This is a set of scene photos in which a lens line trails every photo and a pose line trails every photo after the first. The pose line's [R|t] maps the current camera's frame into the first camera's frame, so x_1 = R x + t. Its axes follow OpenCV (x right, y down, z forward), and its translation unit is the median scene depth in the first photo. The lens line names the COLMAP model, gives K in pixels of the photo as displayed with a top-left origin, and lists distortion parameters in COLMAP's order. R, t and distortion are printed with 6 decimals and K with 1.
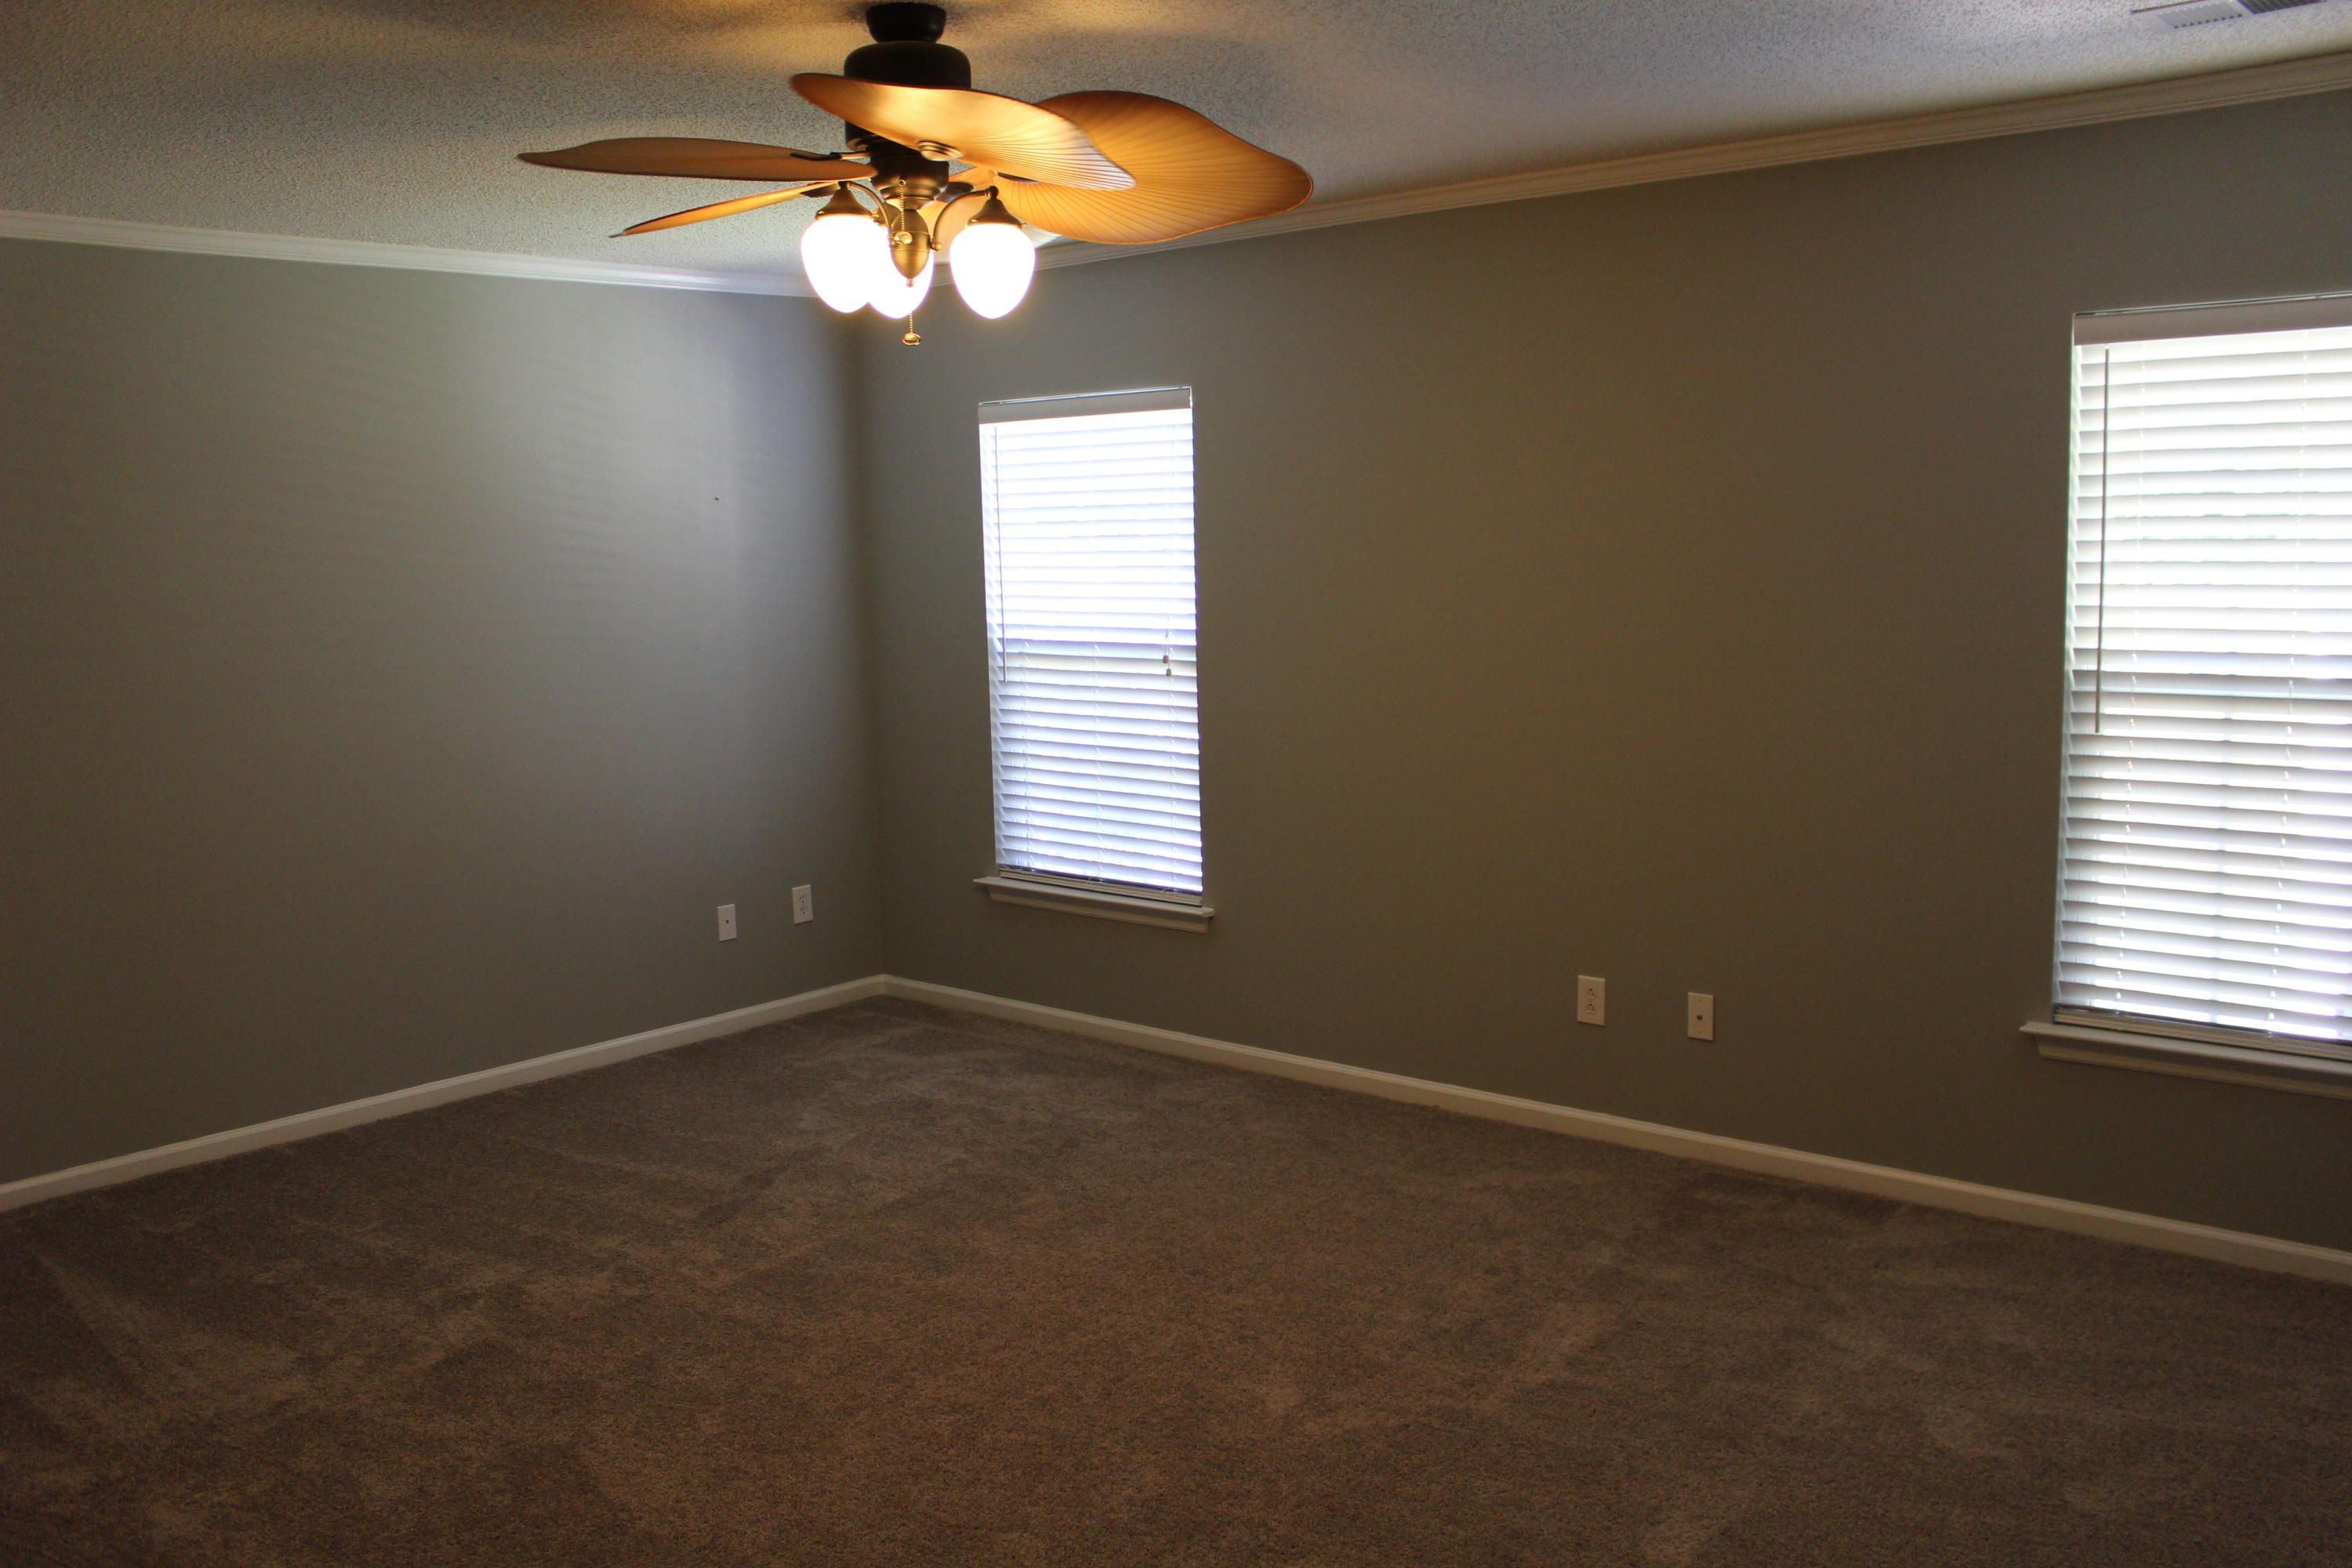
lens RADIAL K [[1962.6, 0, 1169.7], [0, 1962.6, 798.0], [0, 0, 1]] dist [-0.151977, 0.125295]
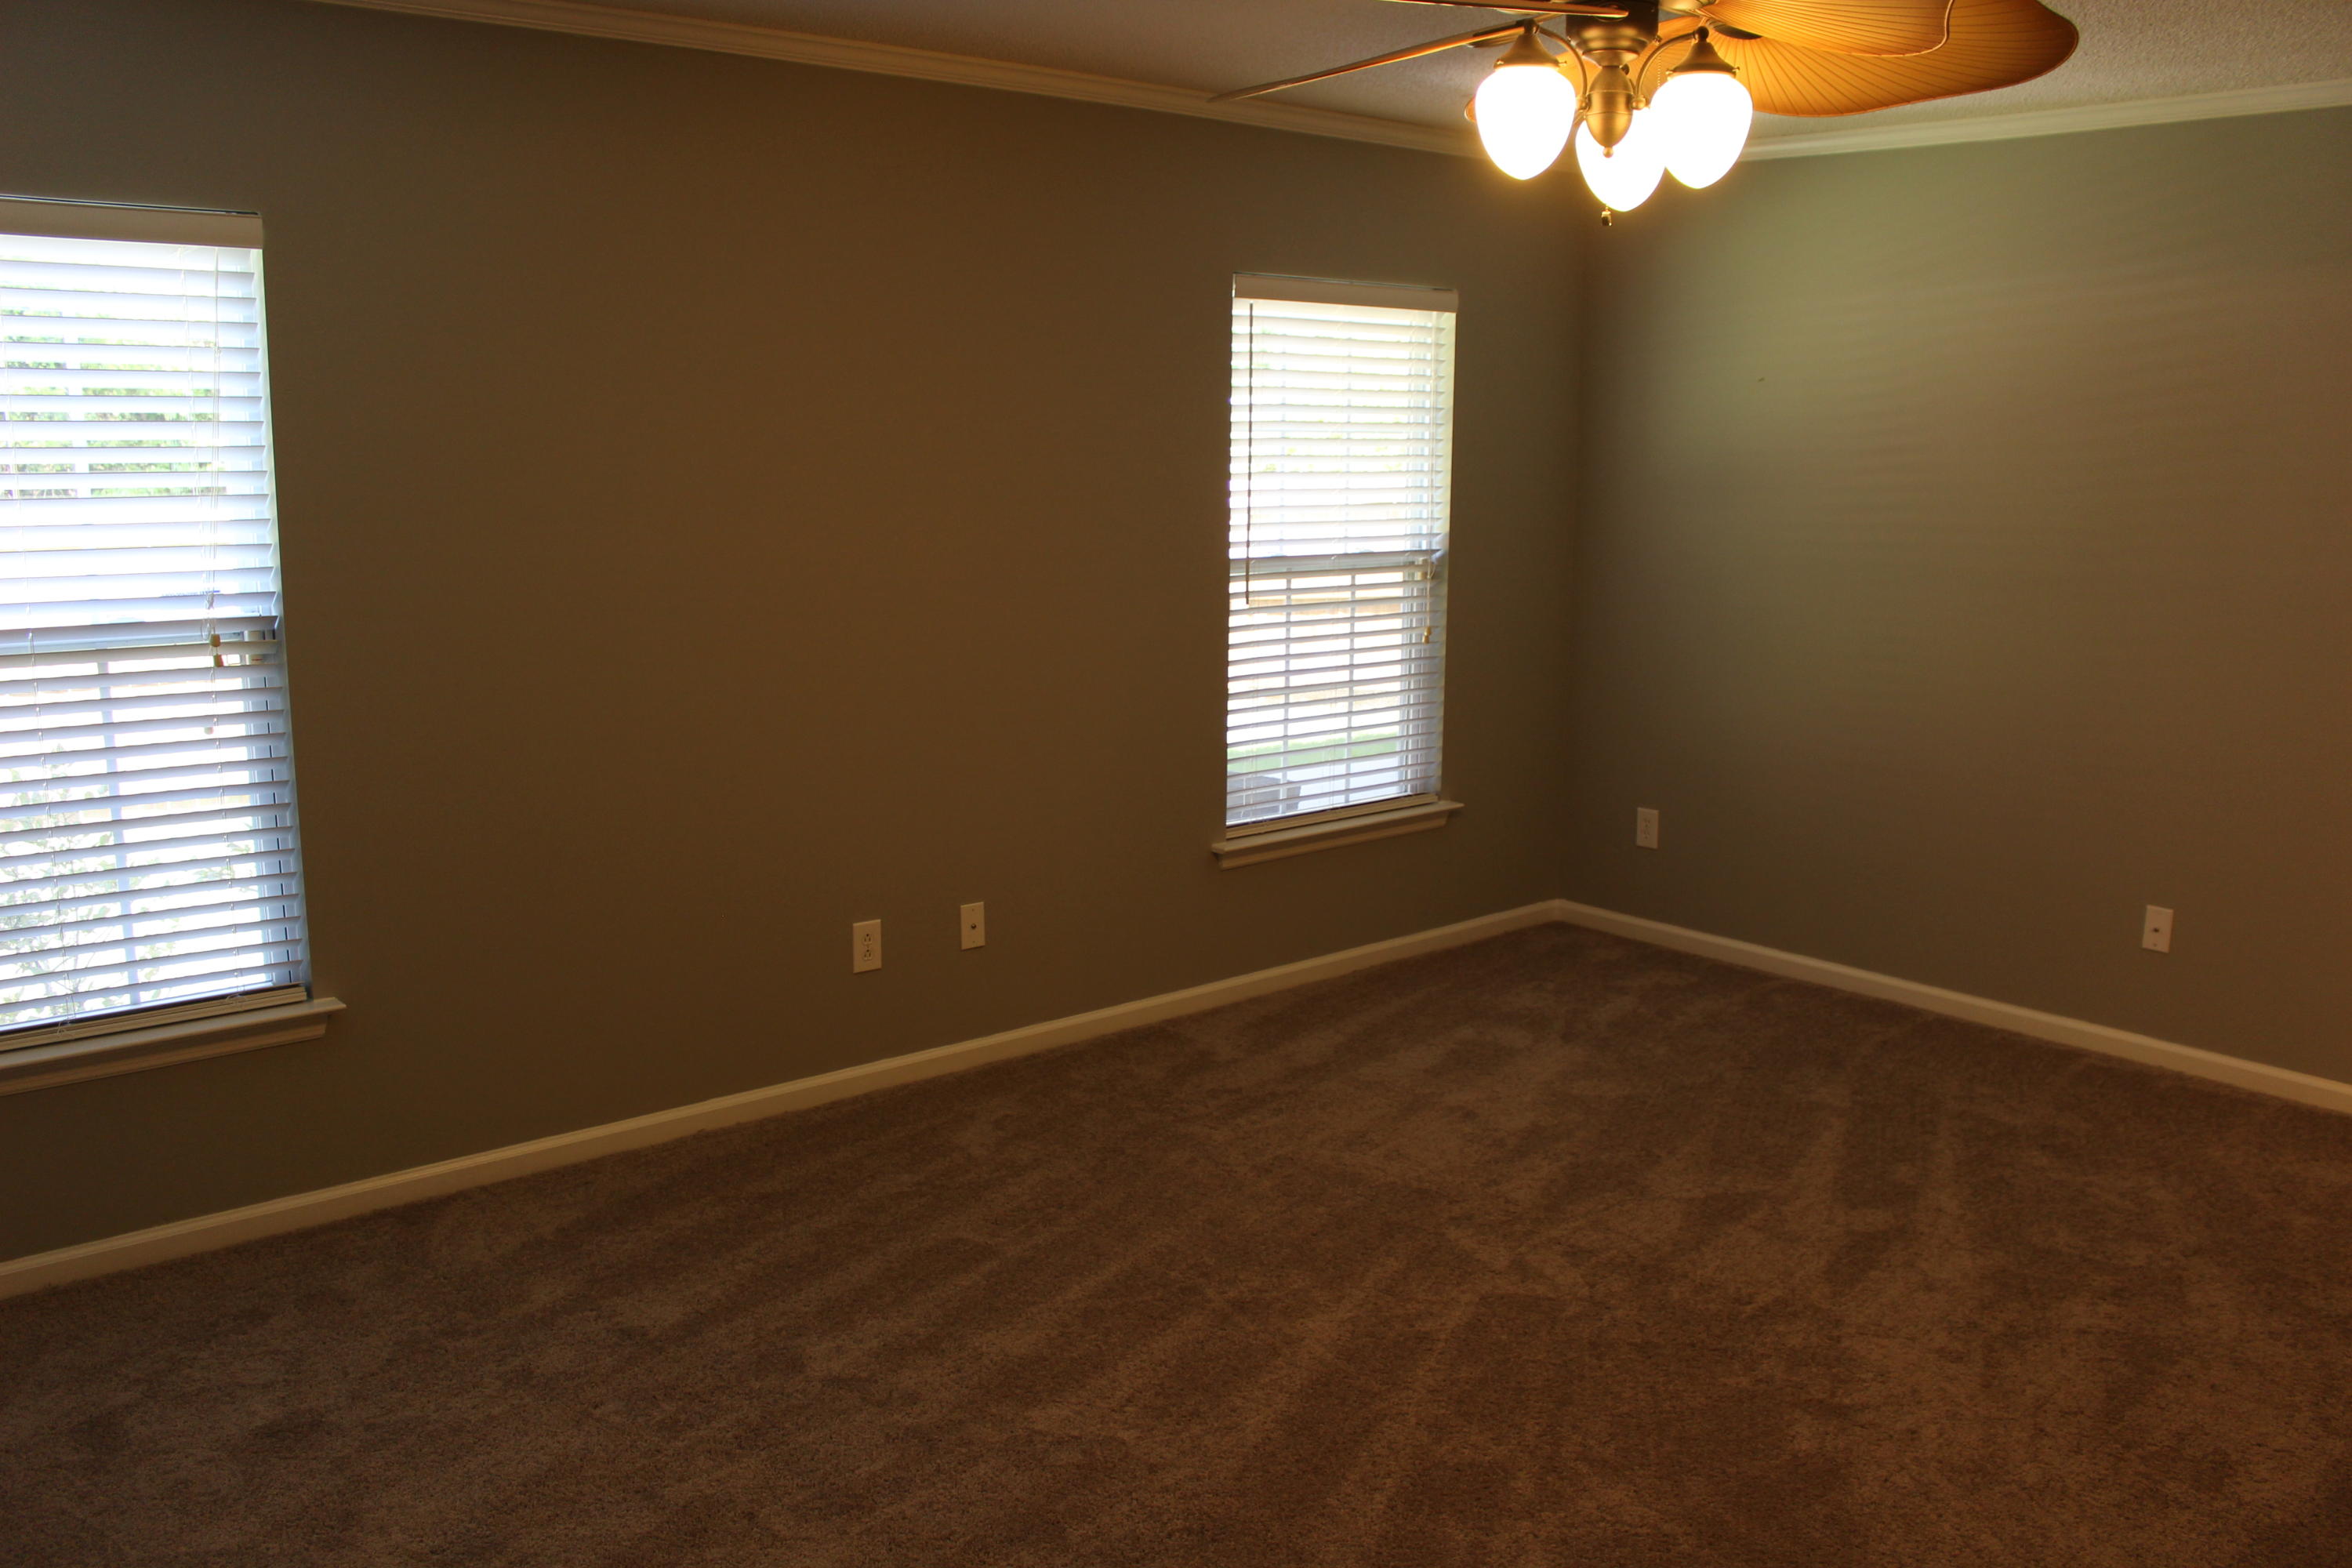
lens RADIAL K [[1962.6, 0, 1169.7], [0, 1962.6, 798.0], [0, 0, 1]] dist [-0.151977, 0.125295]
pose [[0.132494, -0.162743, 0.977732, -0.721785], [0.120044, 0.981802, 0.147154, -0.093576], [-0.983888, 0.097874, 0.149619, 0.759956]]
